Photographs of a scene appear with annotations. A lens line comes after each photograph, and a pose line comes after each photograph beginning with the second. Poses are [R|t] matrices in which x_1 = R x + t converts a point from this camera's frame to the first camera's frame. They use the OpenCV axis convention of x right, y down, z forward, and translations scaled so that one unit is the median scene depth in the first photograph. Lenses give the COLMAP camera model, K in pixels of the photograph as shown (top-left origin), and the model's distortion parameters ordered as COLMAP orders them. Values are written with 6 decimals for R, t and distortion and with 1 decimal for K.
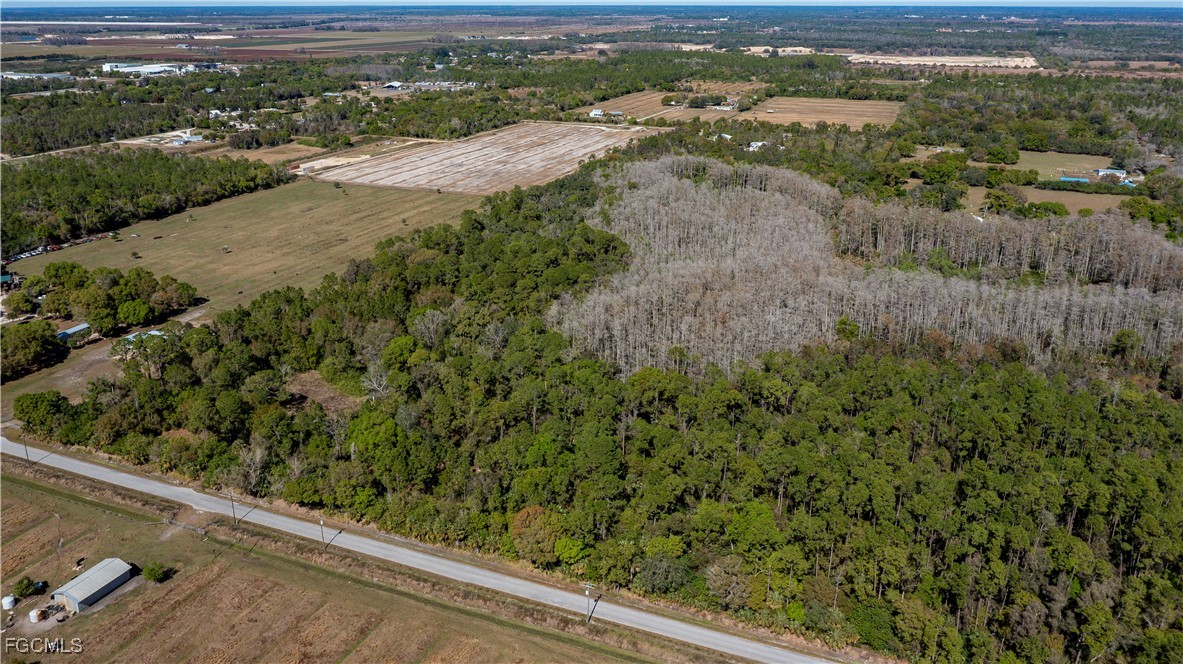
lens RADIAL K [[908.4, 0, 591.5], [0, 908.4, 332.0], [0, 0, 1]] dist [-0.015978, 0.009636]
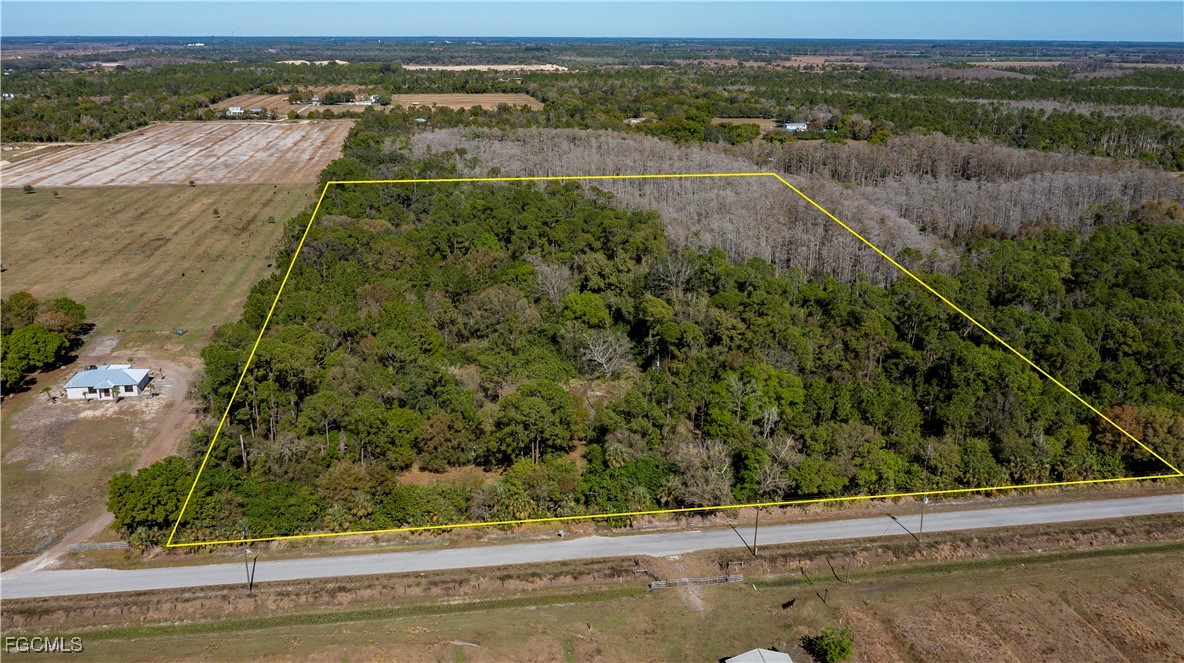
lens RADIAL K [[909.2, 0, 592.0], [0, 909.2, 331.5], [0, 0, 1]] dist [-0.015978, 0.009636]
pose [[0.852621, -0.163476, 0.496299, -0.292885], [0.178278, 0.983819, 0.017785, 0.013000], [-0.491176, 0.073316, 0.867970, 0.196325]]
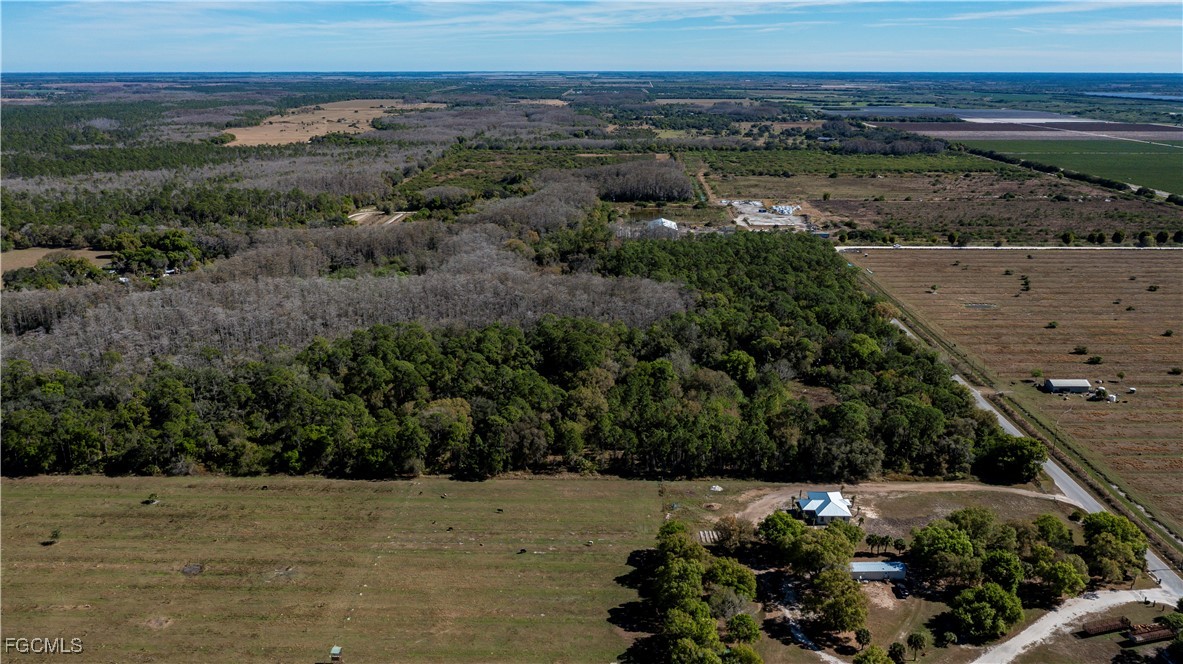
lens RADIAL K [[908.4, 0, 591.5], [0, 908.4, 332.0], [0, 0, 1]] dist [-0.015978, 0.009636]
pose [[-0.366153, -0.258050, 0.894060, -0.597334], [0.310928, 0.871635, 0.378915, -0.261826], [-0.877072, 0.416729, -0.238916, 0.743240]]
